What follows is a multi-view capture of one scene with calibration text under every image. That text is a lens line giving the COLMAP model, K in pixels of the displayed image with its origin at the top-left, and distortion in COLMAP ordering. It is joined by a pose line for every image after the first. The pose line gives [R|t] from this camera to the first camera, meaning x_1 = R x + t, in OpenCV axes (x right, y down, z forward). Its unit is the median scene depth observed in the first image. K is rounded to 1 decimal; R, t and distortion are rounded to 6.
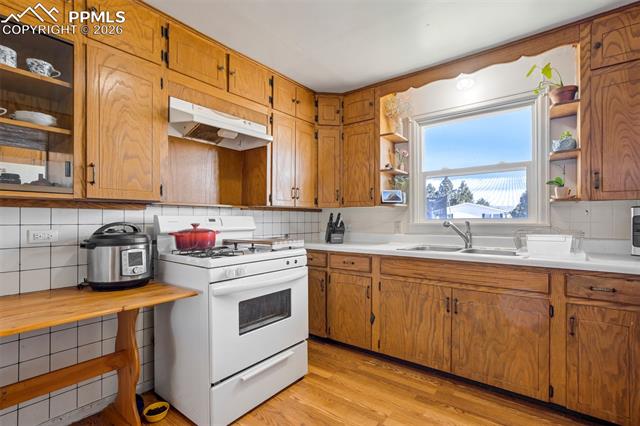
lens RADIAL K [[298.3, 0, 322.5], [0, 298.3, 219.7], [0, 0, 1]] dist [-0.036286, 0.016091]
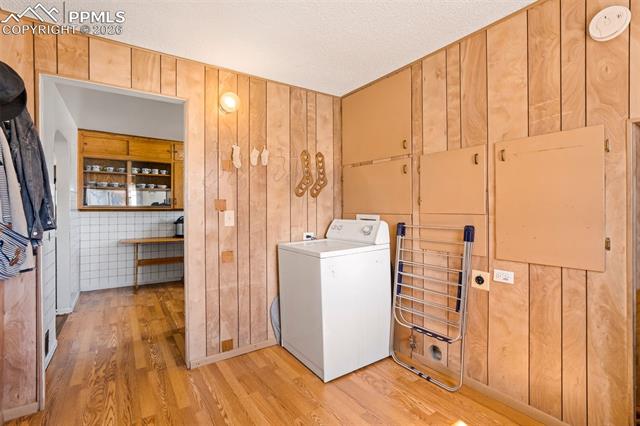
lens RADIAL K [[298.3, 0, 317.9], [0, 298.3, 210.2], [0, 0, 1]] dist [-0.036286, 0.016091]
pose [[0.949414, 0.000078, -0.314028, 1.231745], [-0.000383, 1.000000, -0.000907, -0.037211], [0.314027, 0.000981, 0.949413, -1.151019]]
